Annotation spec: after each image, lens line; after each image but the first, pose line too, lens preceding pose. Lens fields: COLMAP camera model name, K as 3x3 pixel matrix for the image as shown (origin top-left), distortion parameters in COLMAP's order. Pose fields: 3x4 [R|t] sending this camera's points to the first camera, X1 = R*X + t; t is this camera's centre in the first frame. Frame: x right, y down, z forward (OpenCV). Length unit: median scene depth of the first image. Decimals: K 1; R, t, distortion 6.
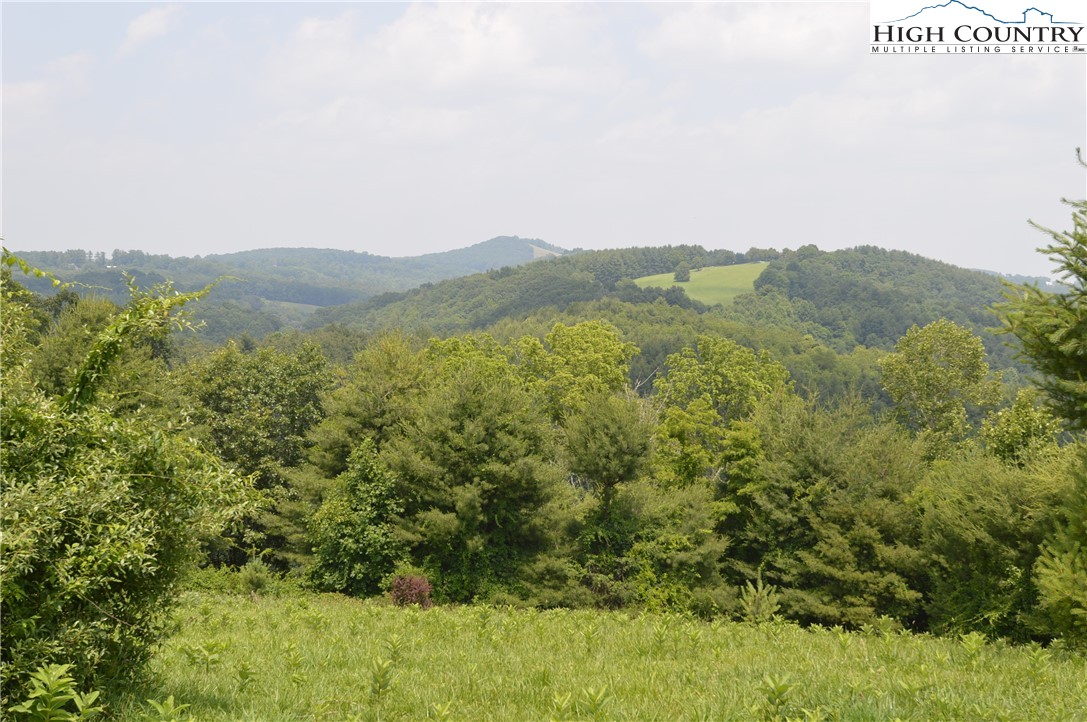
lens RADIAL K [[1489.7, 0, 536.0], [0, 1489.7, 360.7], [0, 0, 1]] dist [0.057289, 0.000000]
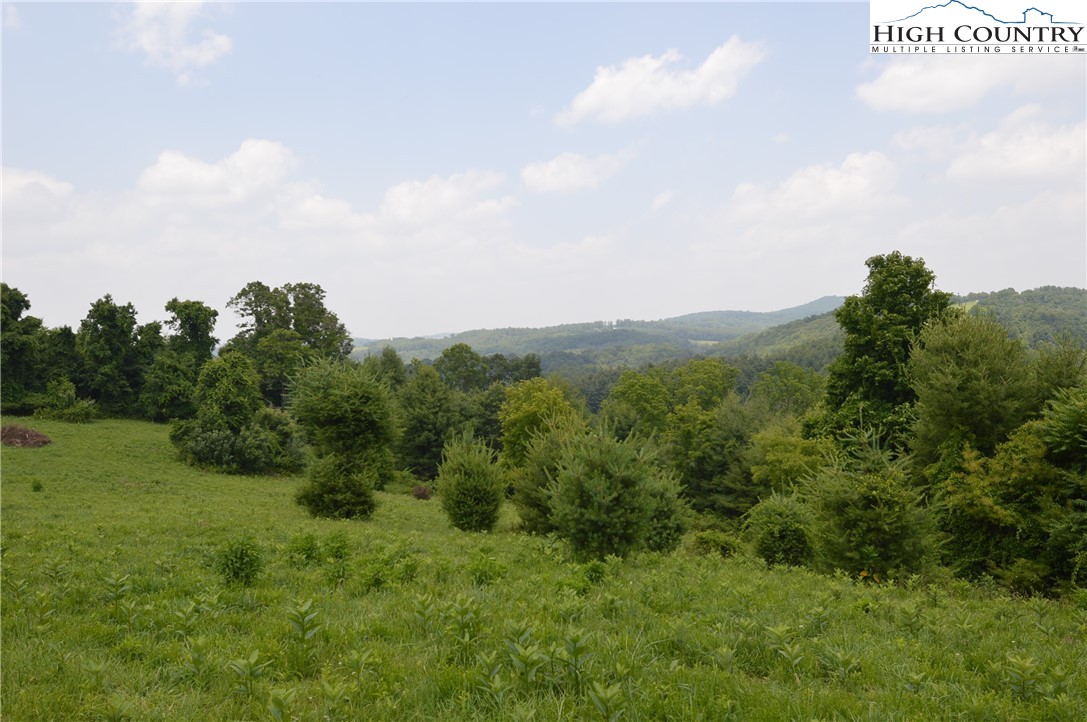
lens RADIAL K [[781.0, 0, 553.6], [0, 781.0, 352.9], [0, 0, 1]] dist [0.001401, -0.031690]
pose [[0.926135, -0.053974, -0.373311, 0.356302], [0.045848, 0.998479, -0.030617, -0.016354], [0.374395, 0.011240, 0.927201, -0.070187]]
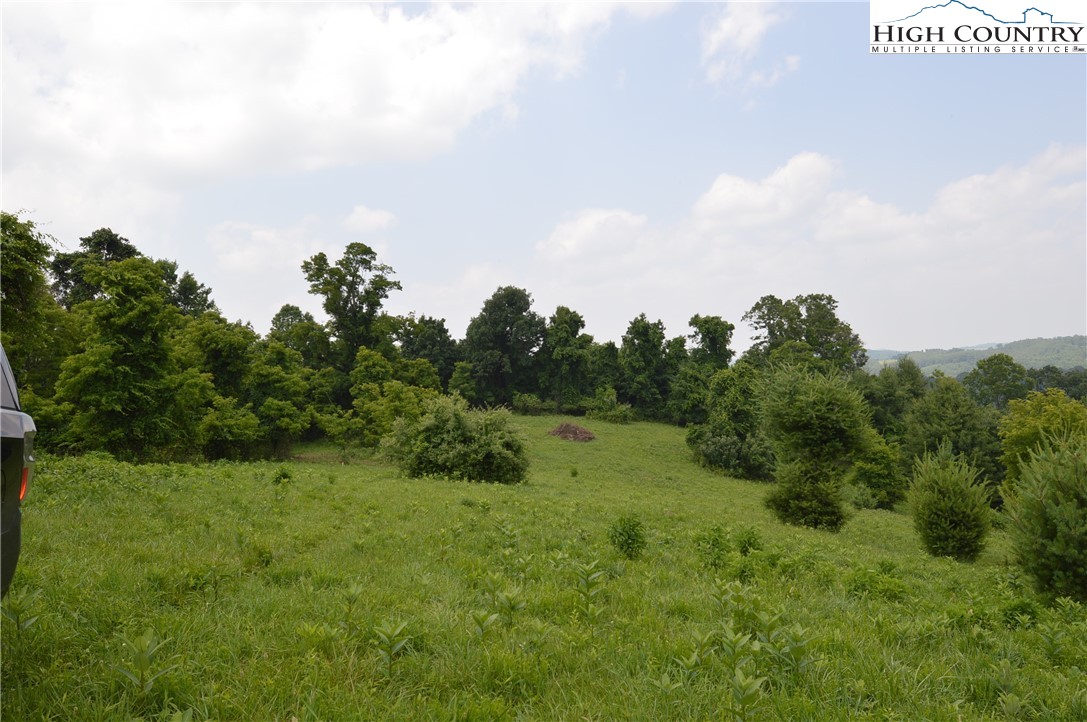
lens RADIAL K [[781.0, 0, 548.4], [0, 781.0, 359.5], [0, 0, 1]] dist [0.001401, -0.031690]
pose [[0.505978, -0.060826, -0.860399, 0.377948], [0.016940, 0.998019, -0.060593, -0.011503], [0.862380, 0.016083, 0.506006, -0.052947]]
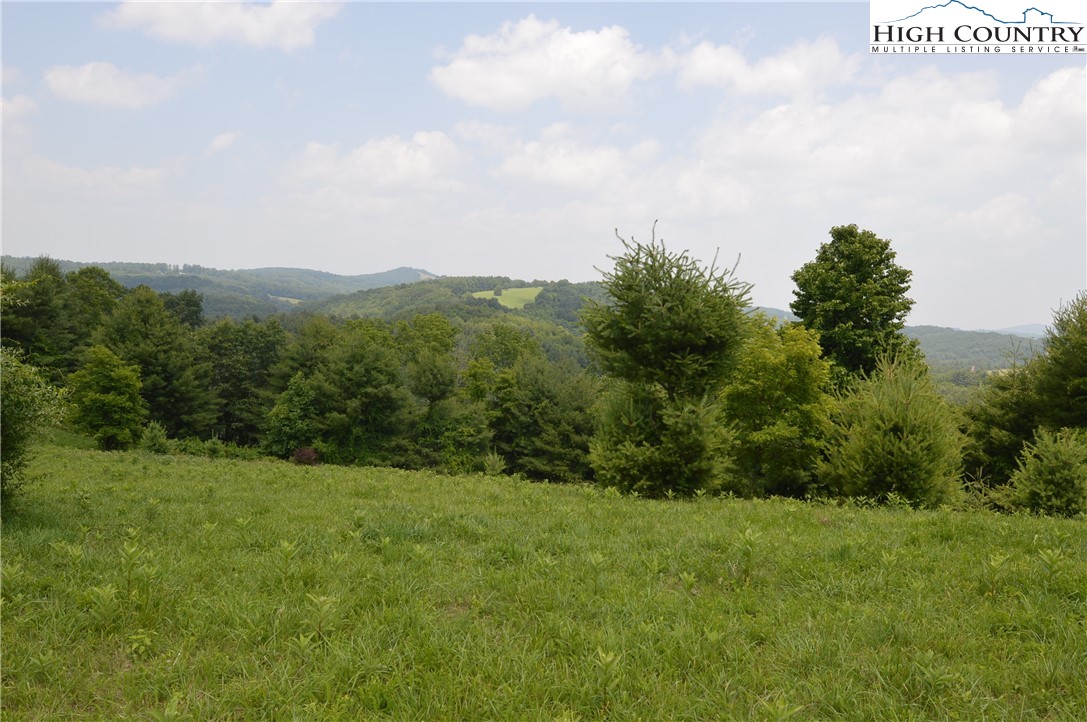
lens RADIAL K [[781.0, 0, 548.0], [0, 781.0, 360.7], [0, 0, 1]] dist [0.001401, -0.031690]
pose [[0.986444, 0.031024, 0.161139, 0.029894], [-0.035981, 0.998962, 0.027935, 0.000118], [-0.160105, -0.033354, 0.986536, 0.008932]]
